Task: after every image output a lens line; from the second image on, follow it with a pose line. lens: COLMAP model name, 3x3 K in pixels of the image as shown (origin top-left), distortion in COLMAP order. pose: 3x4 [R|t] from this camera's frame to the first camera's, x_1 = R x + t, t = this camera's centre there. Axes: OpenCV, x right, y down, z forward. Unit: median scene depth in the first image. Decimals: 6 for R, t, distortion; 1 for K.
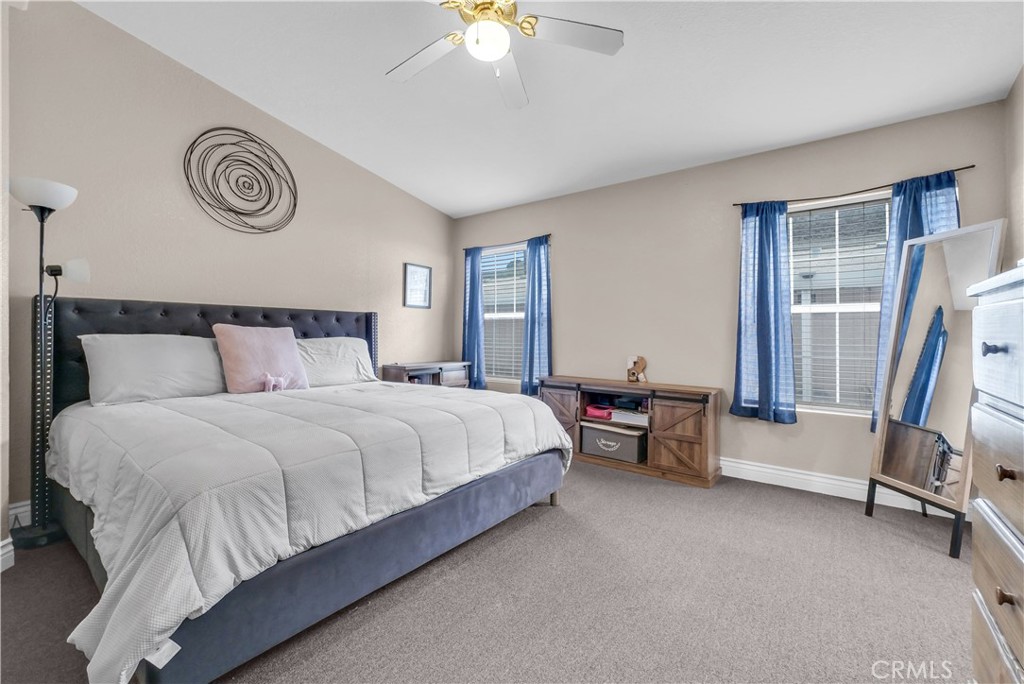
lens RADIAL K [[419.6, 0, 509.8], [0, 419.6, 336.7], [0, 0, 1]] dist [0.006214, -0.000414]
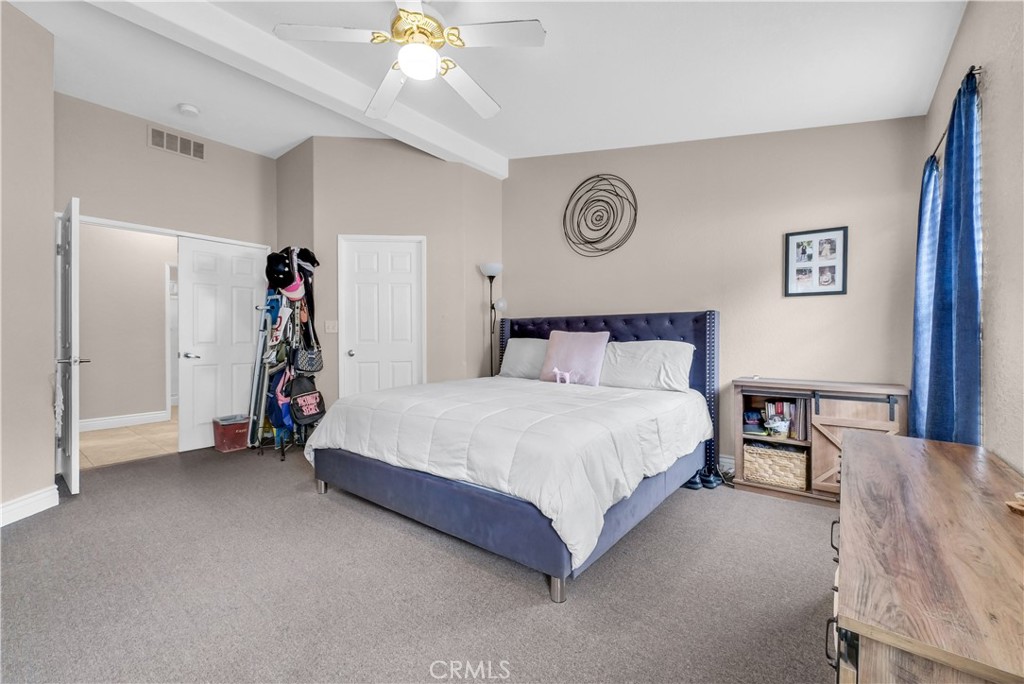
lens RADIAL K [[419.6, 0, 517.6], [0, 419.6, 338.7], [0, 0, 1]] dist [0.006214, -0.000414]
pose [[-0.001660, -0.000987, -0.999998, 0.619578], [-0.000404, 0.999999, -0.000986, -0.001860], [0.999999, 0.000402, -0.001660, 0.767231]]
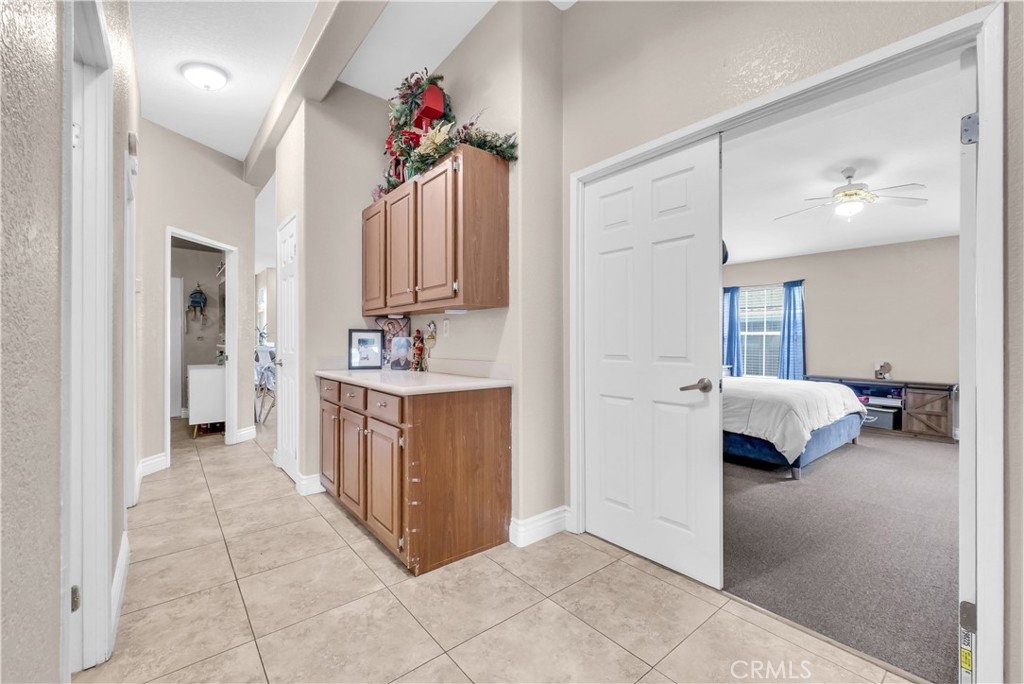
lens RADIAL K [[419.6, 0, 515.9], [0, 419.6, 341.5], [0, 0, 1]] dist [0.006214, -0.000414]
pose [[0.977570, -0.001205, -0.210607, -0.716151], [0.000870, 0.999998, -0.001684, -0.027806], [0.210608, 0.001463, 0.977569, -0.814688]]
